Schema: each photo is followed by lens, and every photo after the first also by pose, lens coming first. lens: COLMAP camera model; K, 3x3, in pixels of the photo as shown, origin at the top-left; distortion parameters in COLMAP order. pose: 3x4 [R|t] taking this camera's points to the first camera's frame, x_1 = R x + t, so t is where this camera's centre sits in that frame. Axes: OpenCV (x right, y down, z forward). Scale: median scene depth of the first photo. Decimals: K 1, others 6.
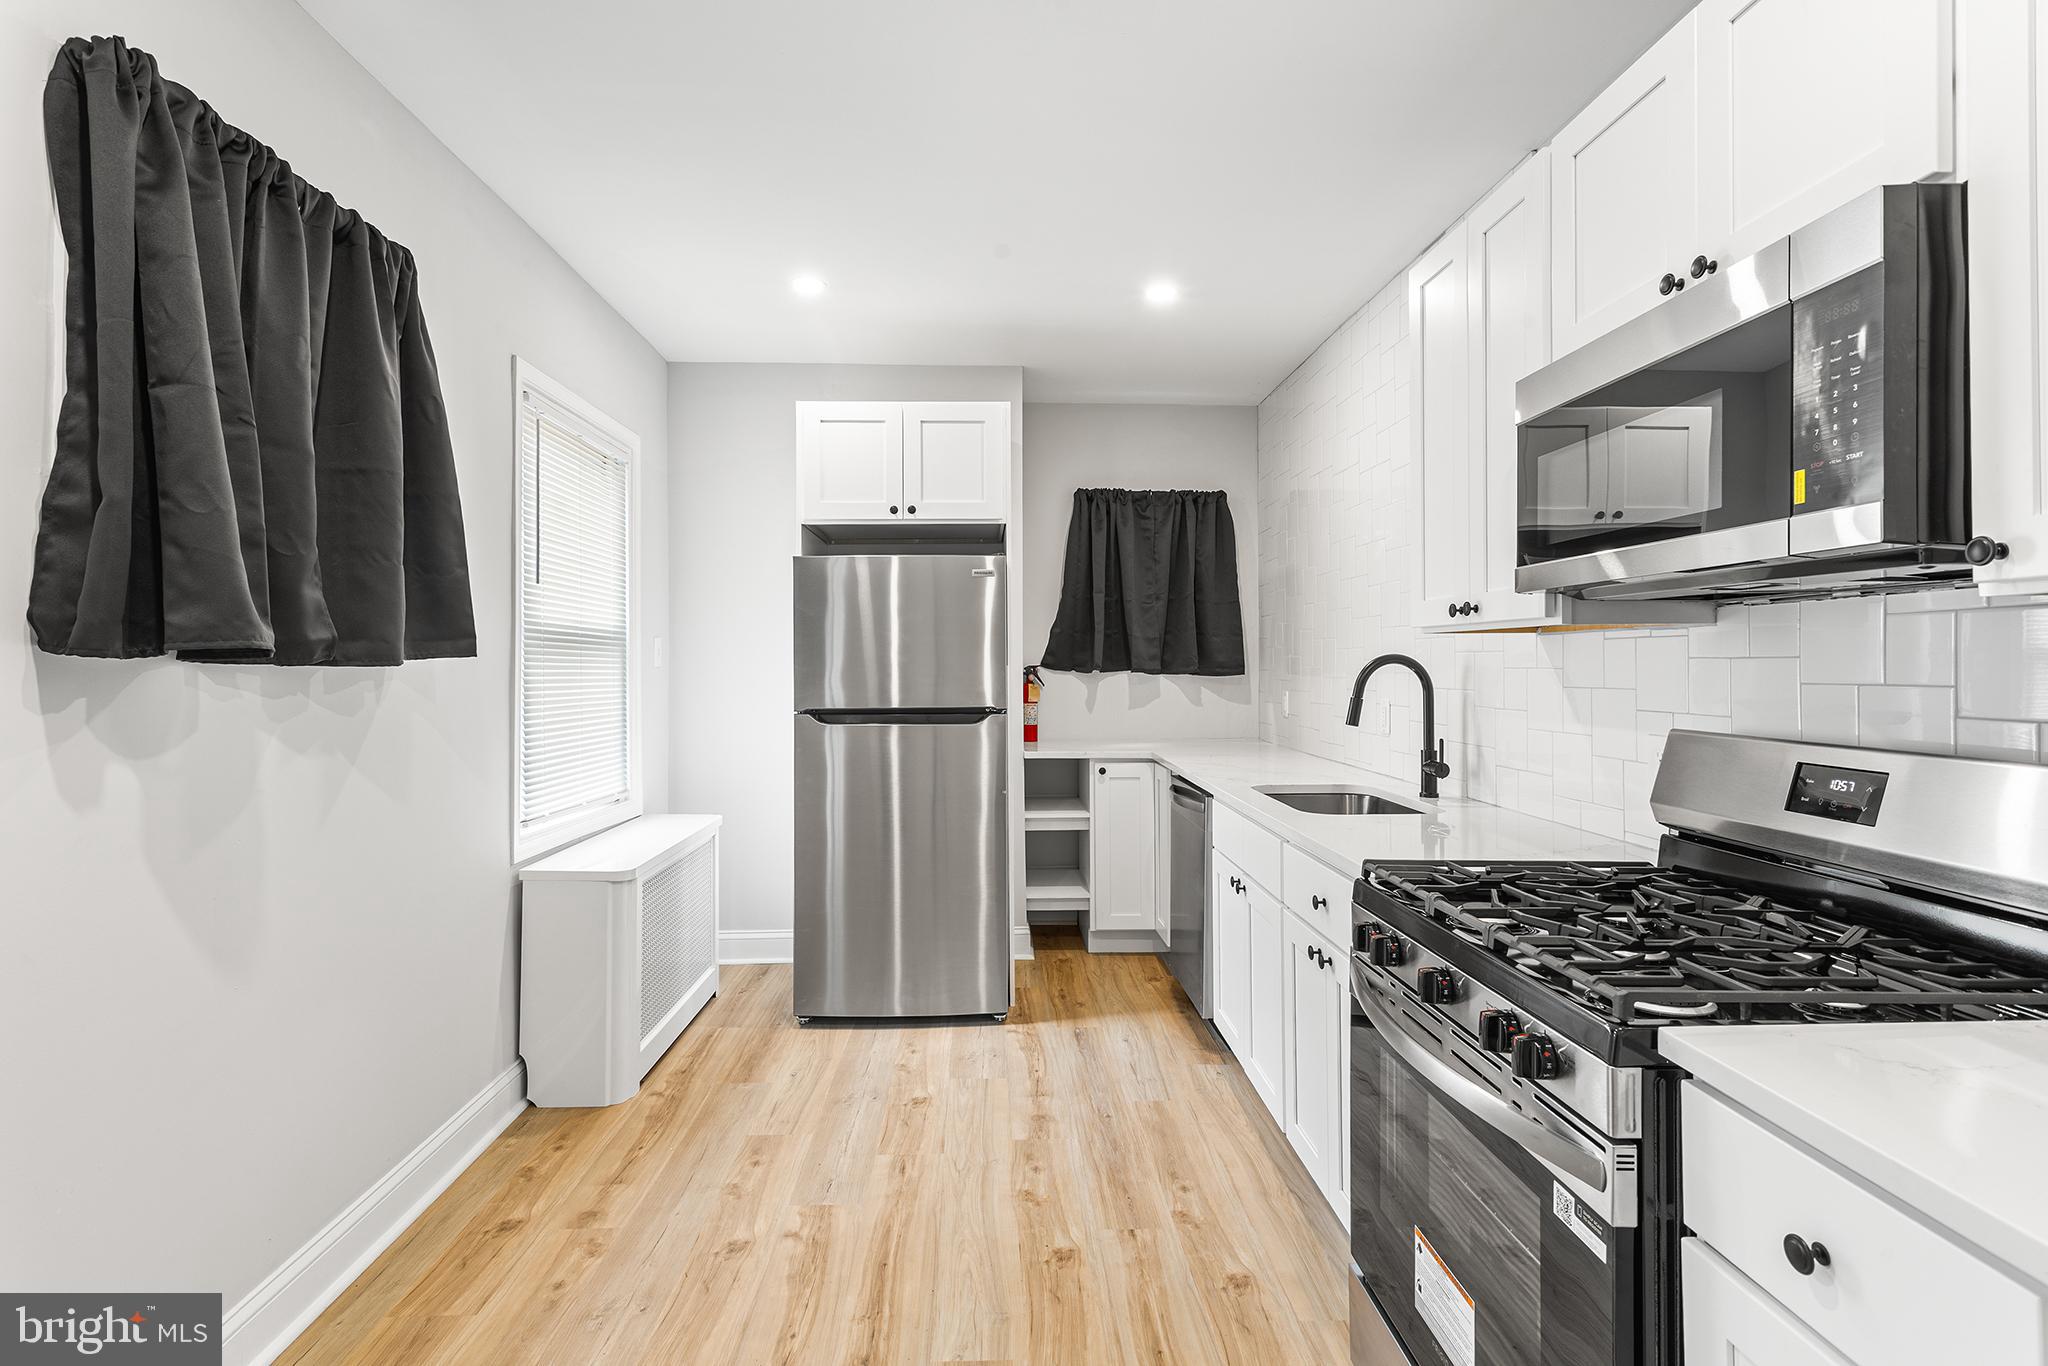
lens RADIAL K [[978.2, 0, 1009.4], [0, 978.2, 659.3], [0, 0, 1]] dist [-0.001590, 0.001639]
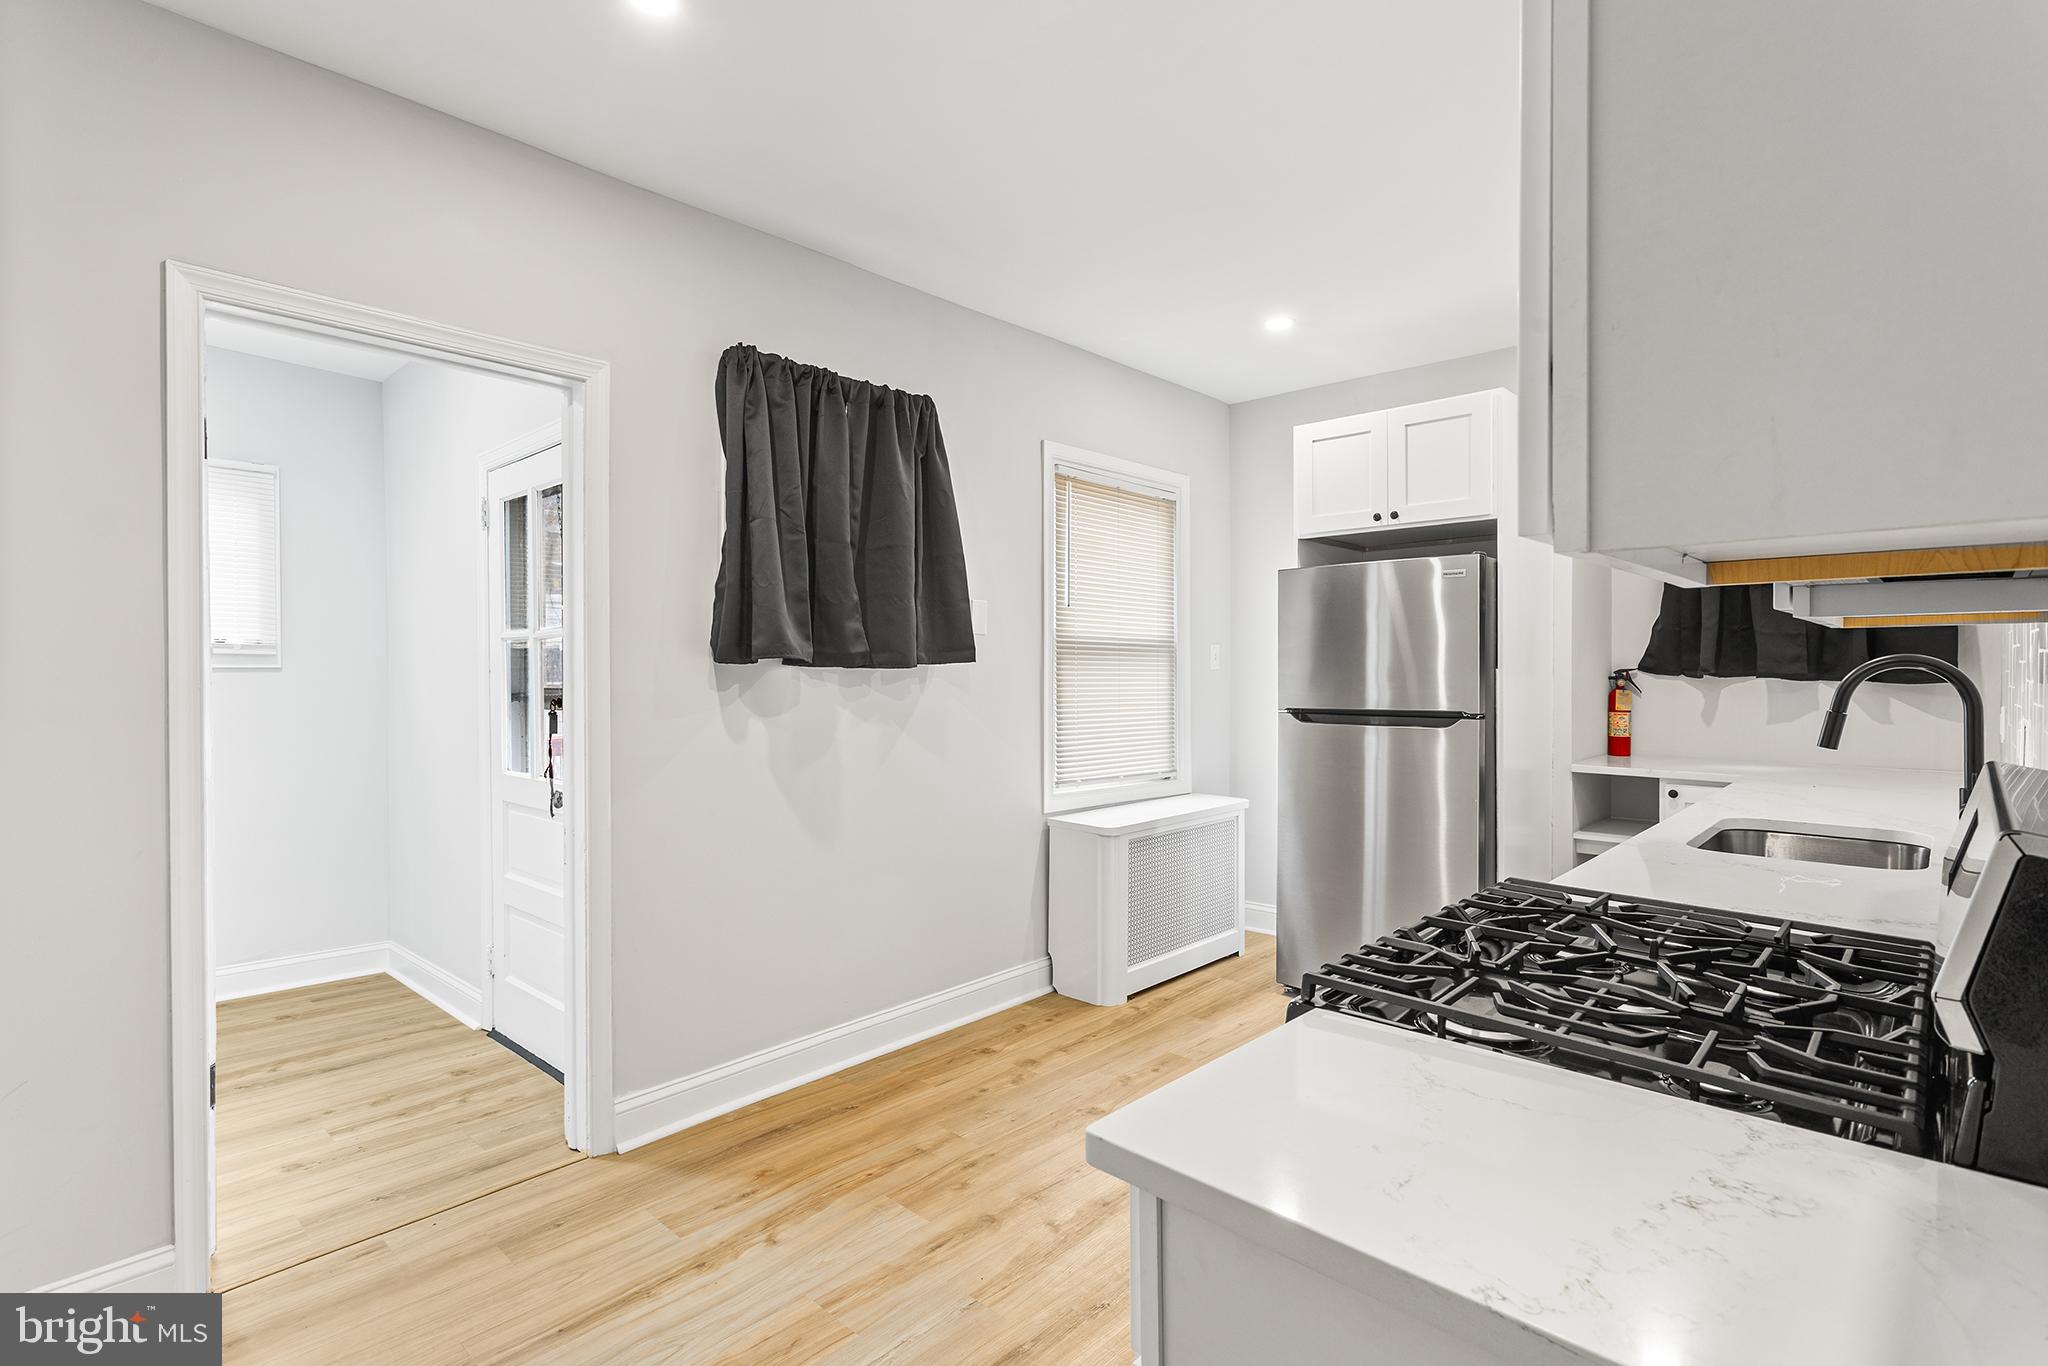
lens RADIAL K [[978.2, 0, 1014.8], [0, 978.2, 687.1], [0, 0, 1]] dist [-0.001590, 0.001639]
pose [[0.705310, 0.014303, -0.708755, 0.453713], [0.002834, 0.999732, 0.022996, 0.000883], [0.708893, -0.018228, 0.705080, 0.006314]]
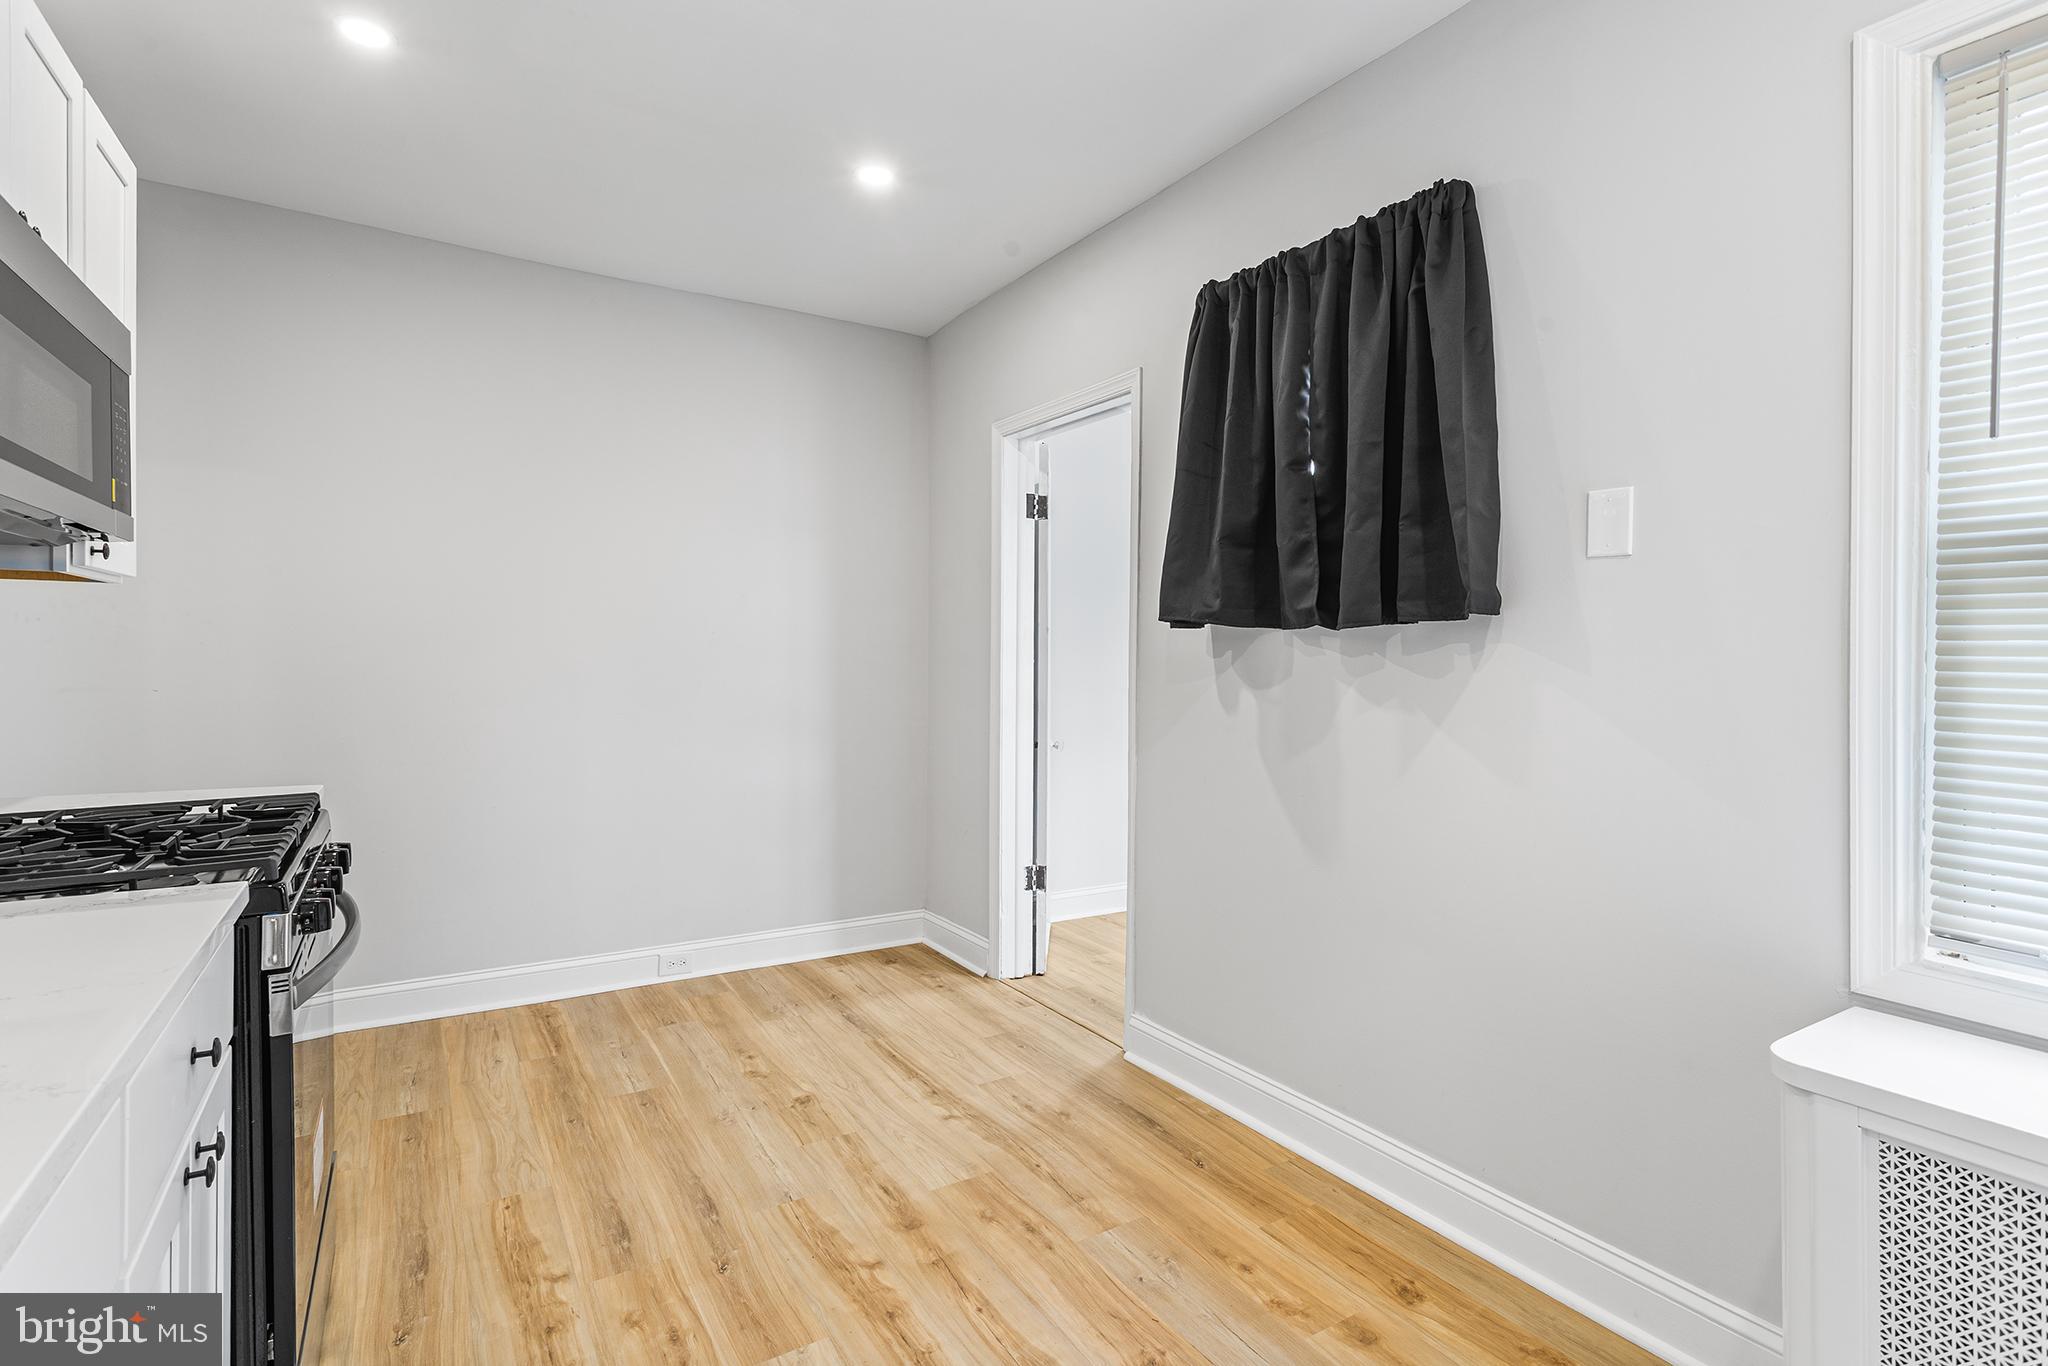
lens RADIAL K [[978.2, 0, 1020.6], [0, 978.2, 676.2], [0, 0, 1]] dist [-0.001590, 0.001639]
pose [[-0.864906, 0.005167, -0.501908, 0.158256], [-0.003830, 0.999850, 0.016894, 0.031603], [0.501920, 0.016534, -0.864756, 1.284467]]
